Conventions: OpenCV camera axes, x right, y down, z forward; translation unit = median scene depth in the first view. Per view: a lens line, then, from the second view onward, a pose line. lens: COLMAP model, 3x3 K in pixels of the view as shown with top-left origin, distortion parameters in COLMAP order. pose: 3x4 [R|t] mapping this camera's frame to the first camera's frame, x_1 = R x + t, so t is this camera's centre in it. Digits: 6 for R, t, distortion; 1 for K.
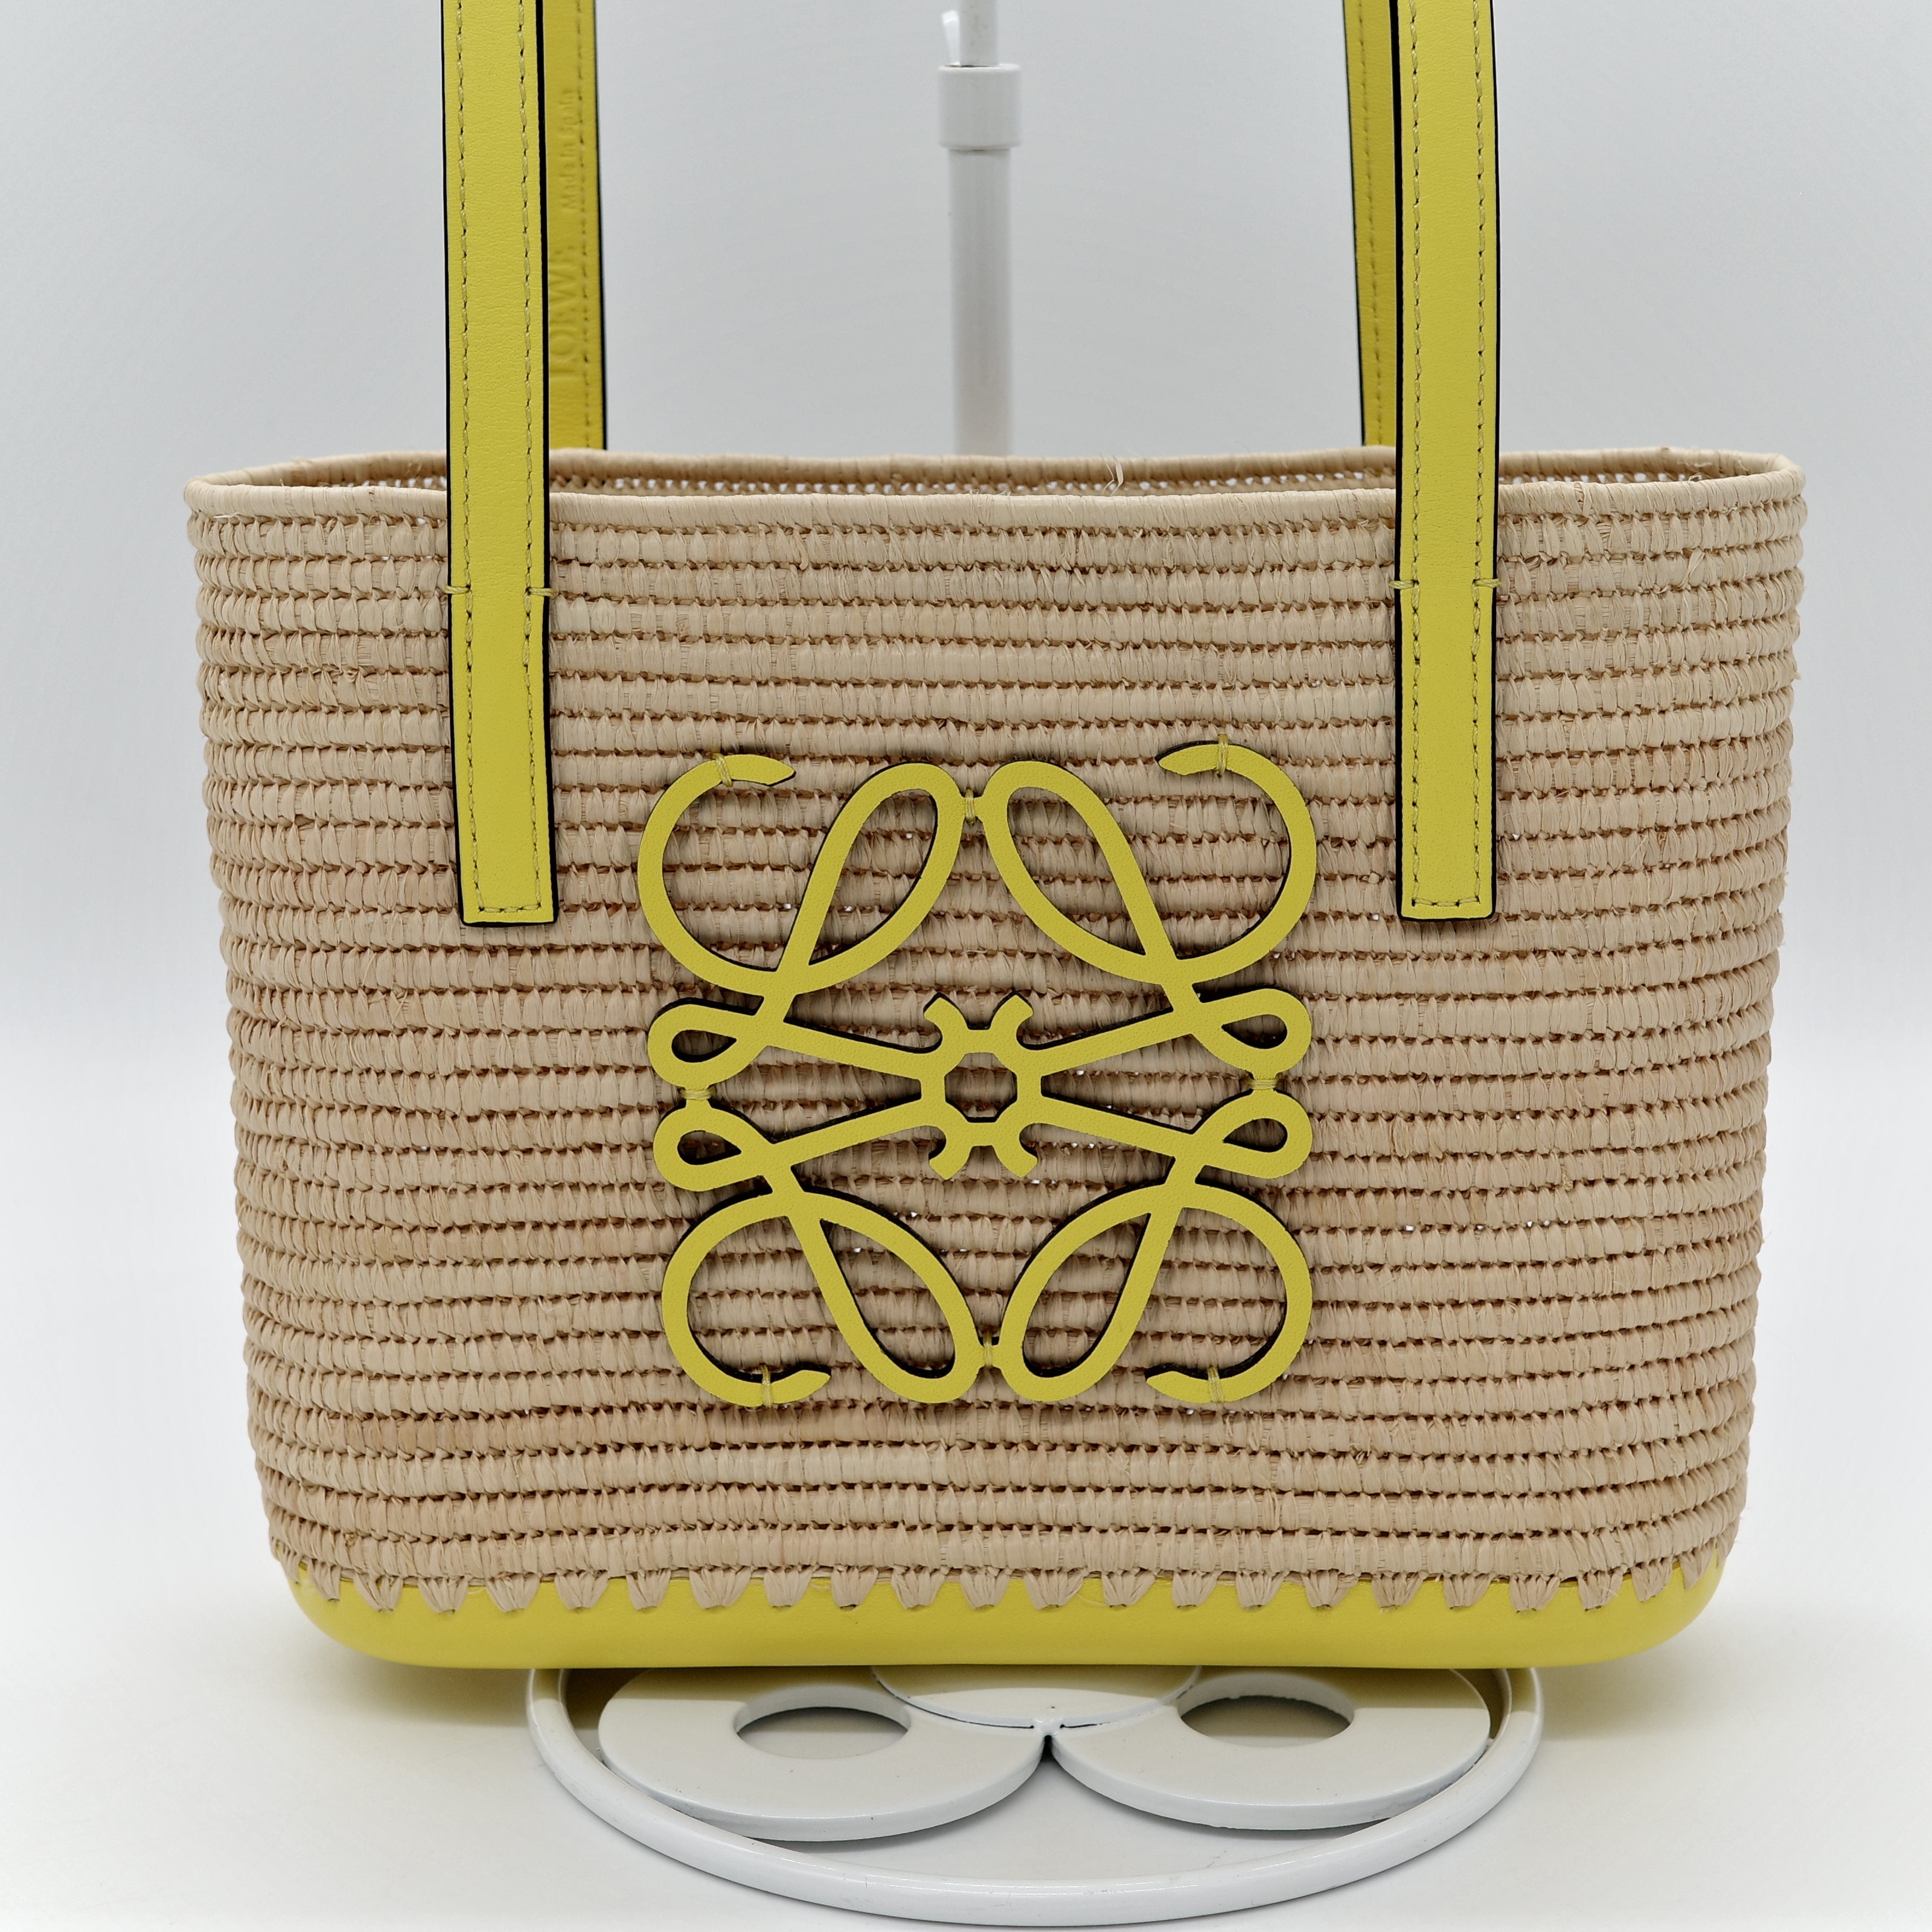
lens RADIAL K [[4250.1, 0, 985.4], [0, 4250.1, 965.7], [0, 0, 1]] dist [0.037485, 0.000000]
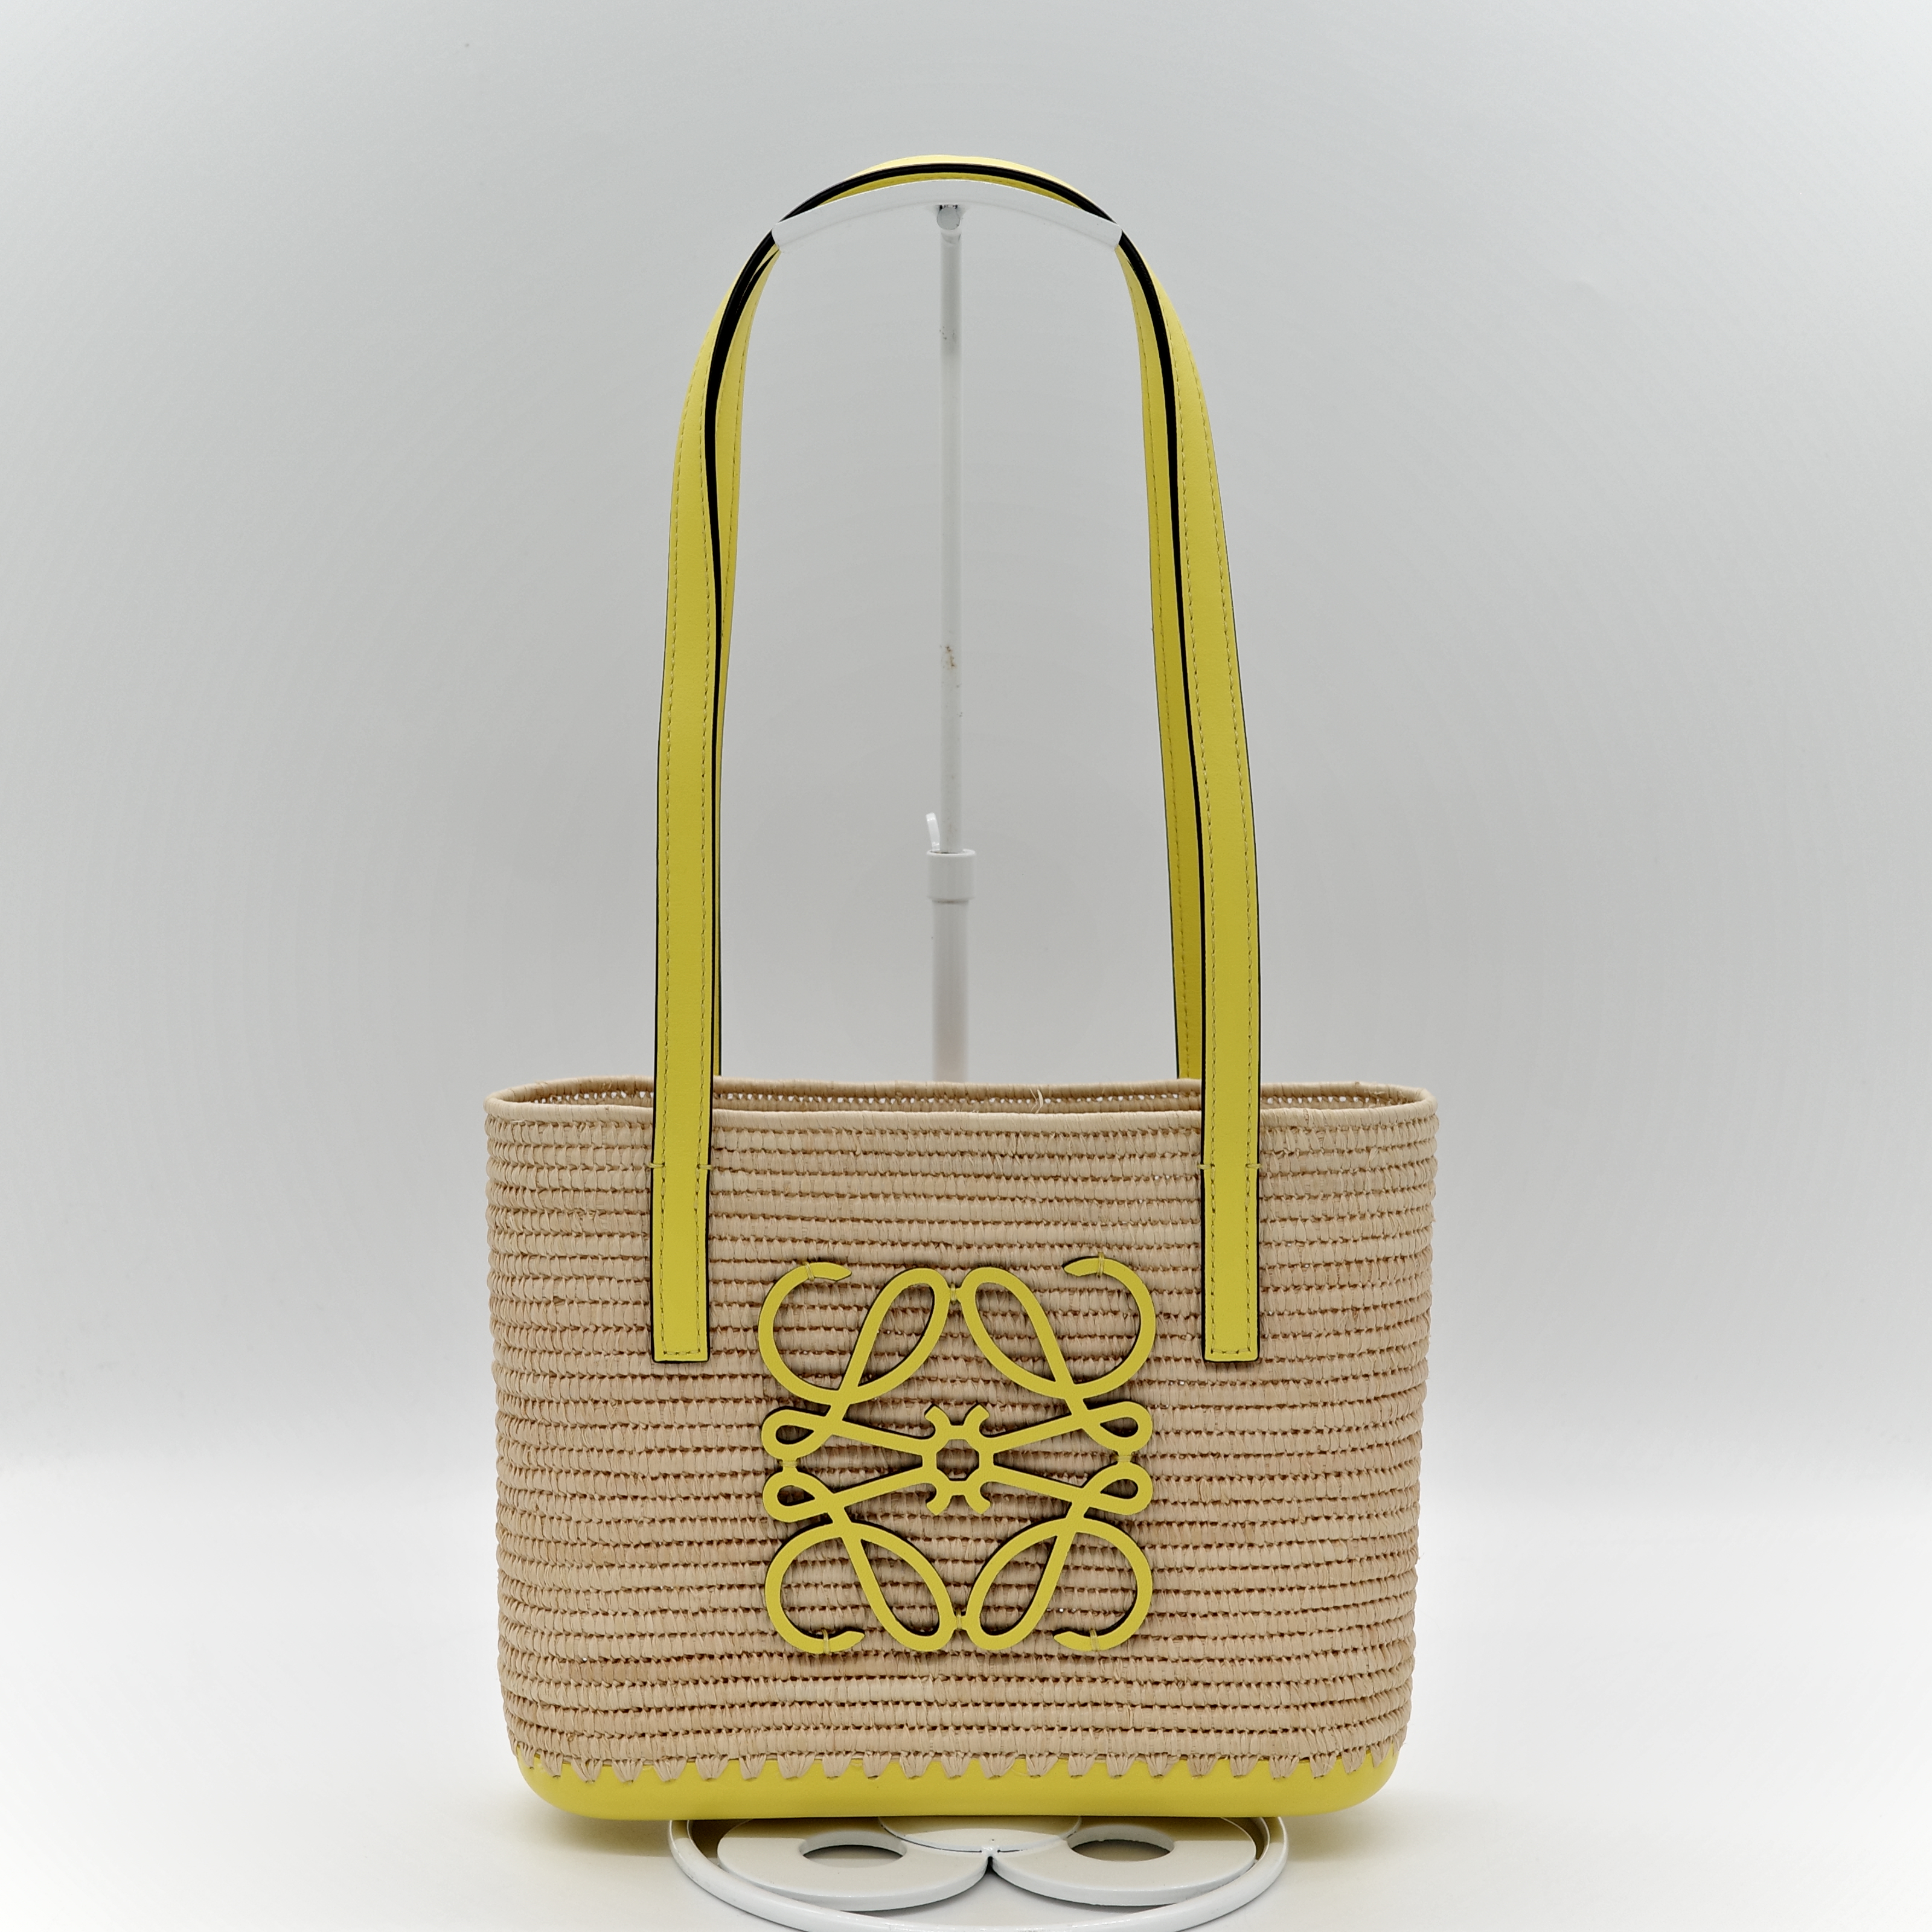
lens RADIAL K [[4250.1, 0, 968.1], [0, 4250.1, 962.9], [0, 0, 1]] dist [0.037485, 0.000000]
pose [[0.998463, 0.009978, 0.054513, -0.090945], [-0.003746, 0.993560, -0.113248, 0.023622], [-0.055292, 0.112870, 0.992070, -0.701148]]
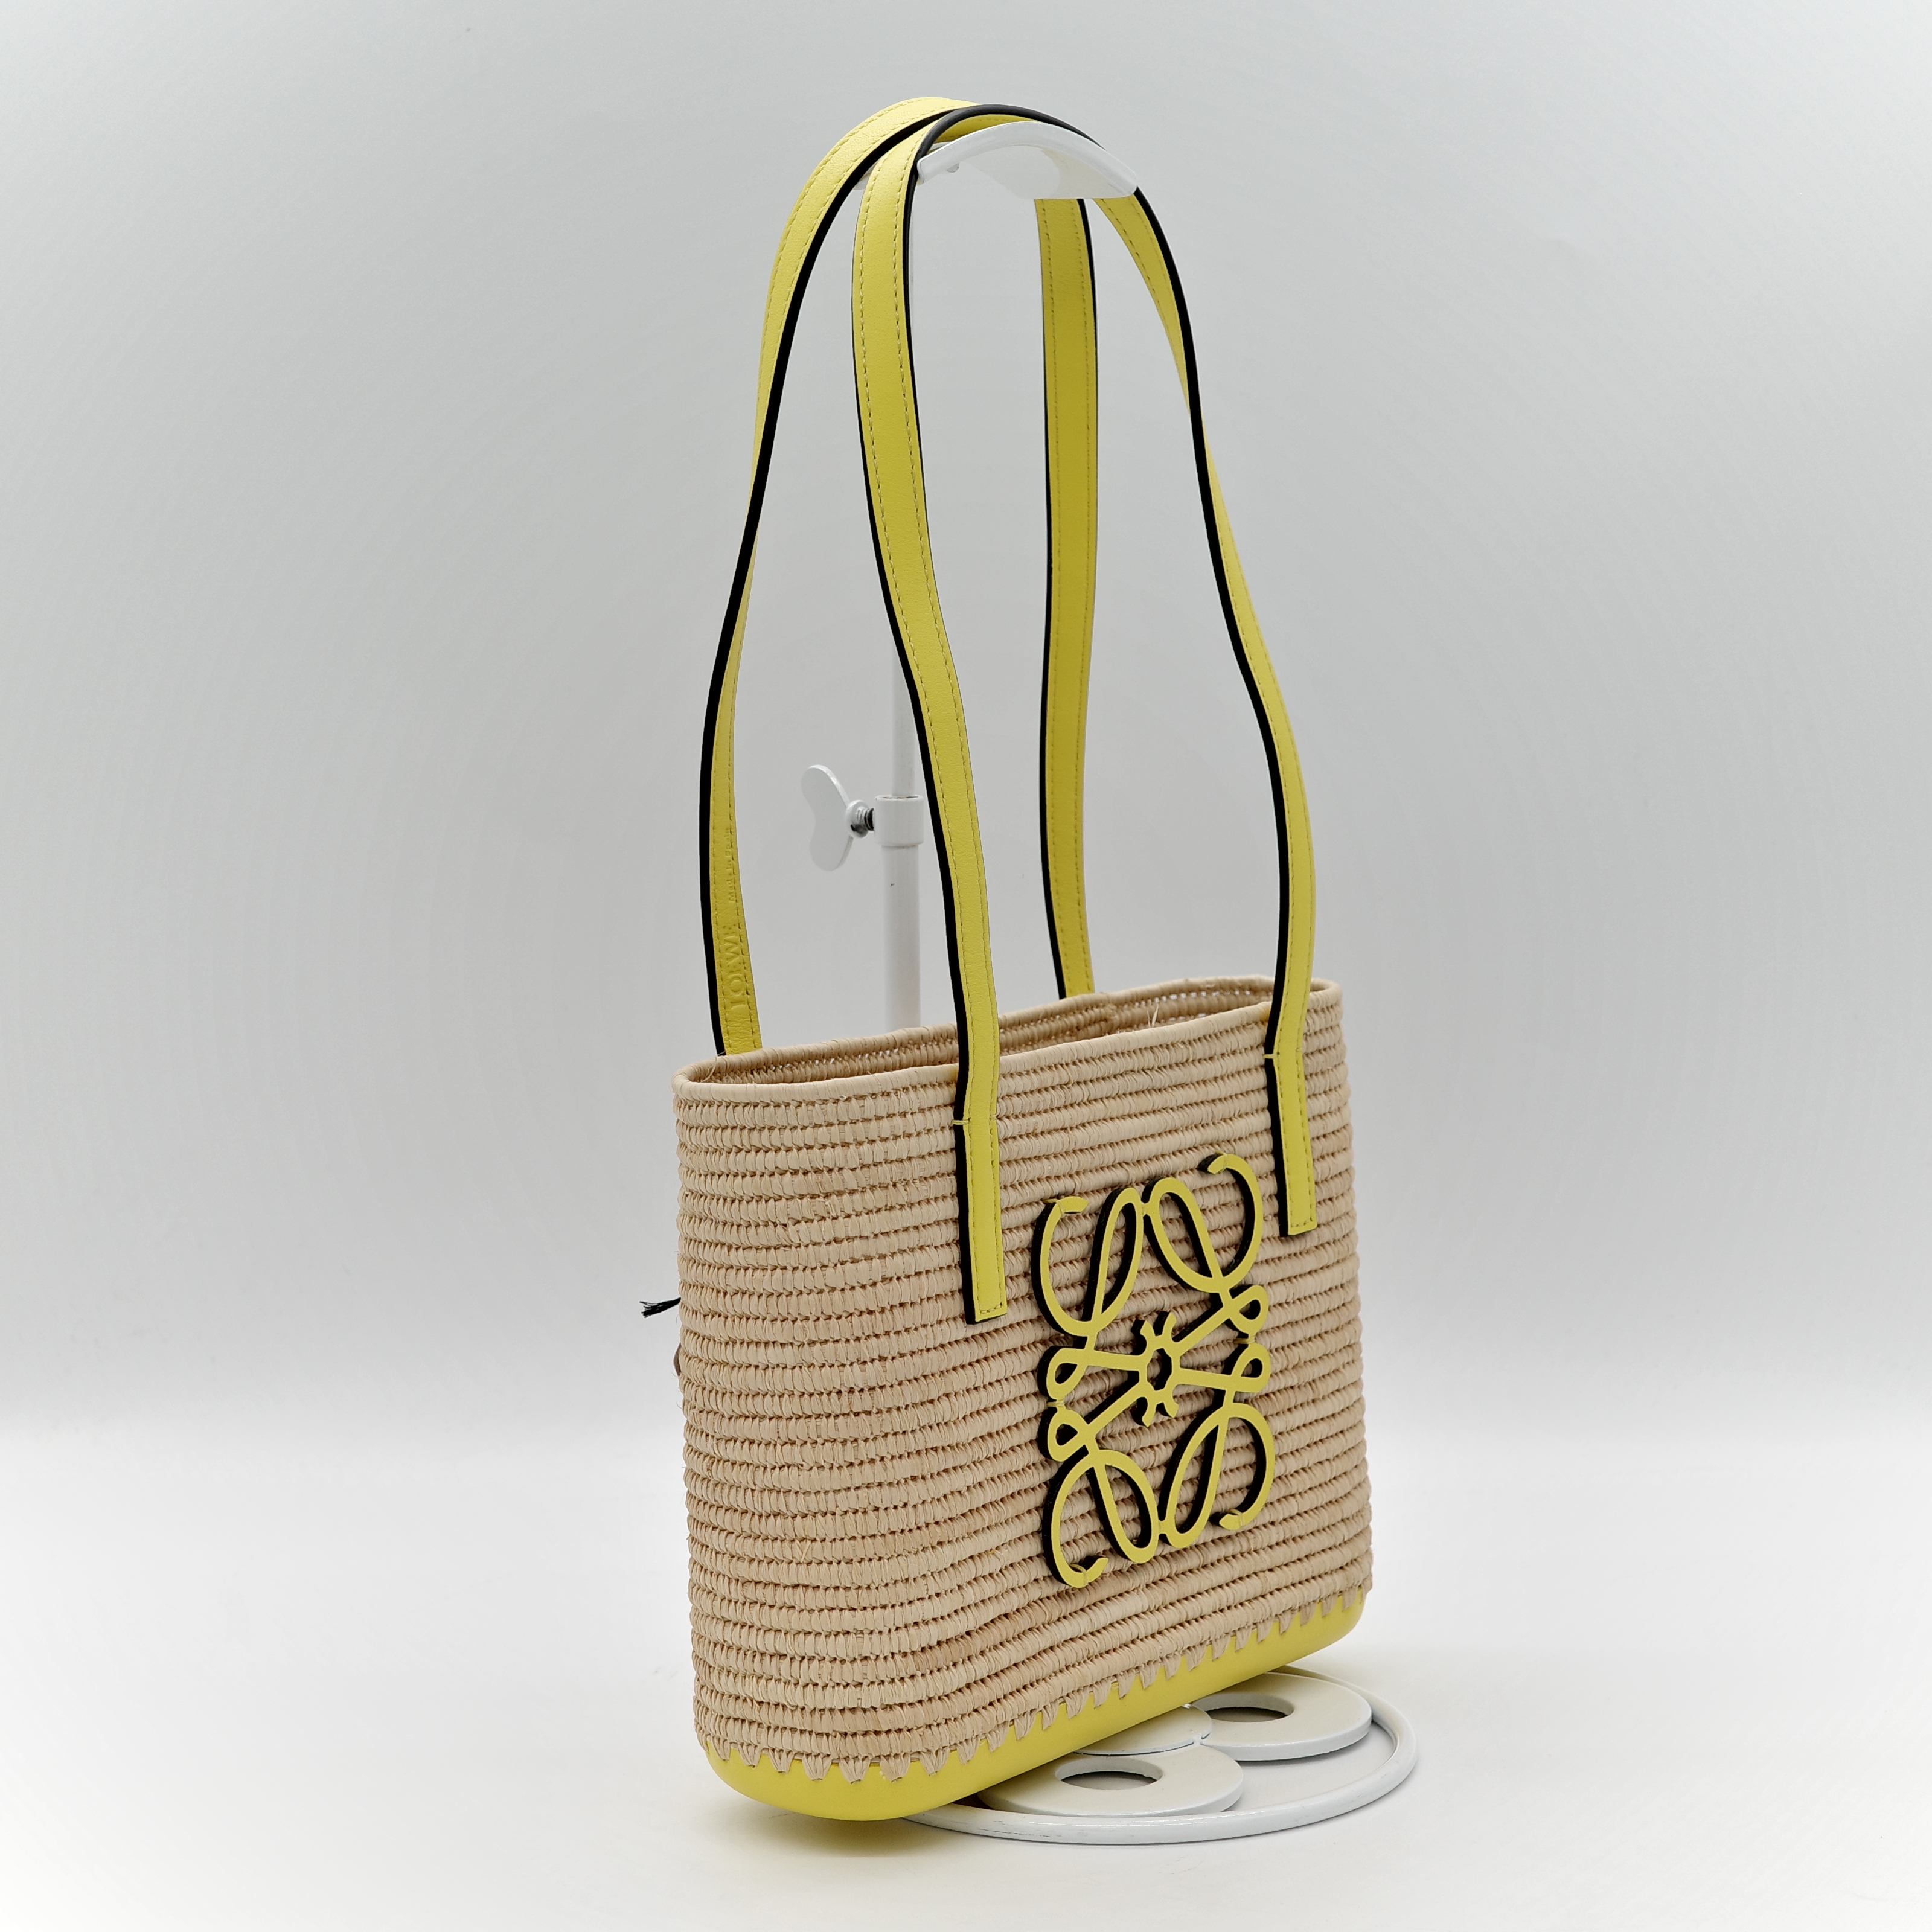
lens RADIAL K [[4250.1, 0, 966.6], [0, 4250.1, 969.5], [0, 0, 1]] dist [0.037485, 0.000000]
pose [[0.597807, -0.095039, 0.795986, -1.413588], [0.202874, 0.978560, -0.035526, -0.085405], [-0.775544, 0.182723, 0.604271, -0.021264]]
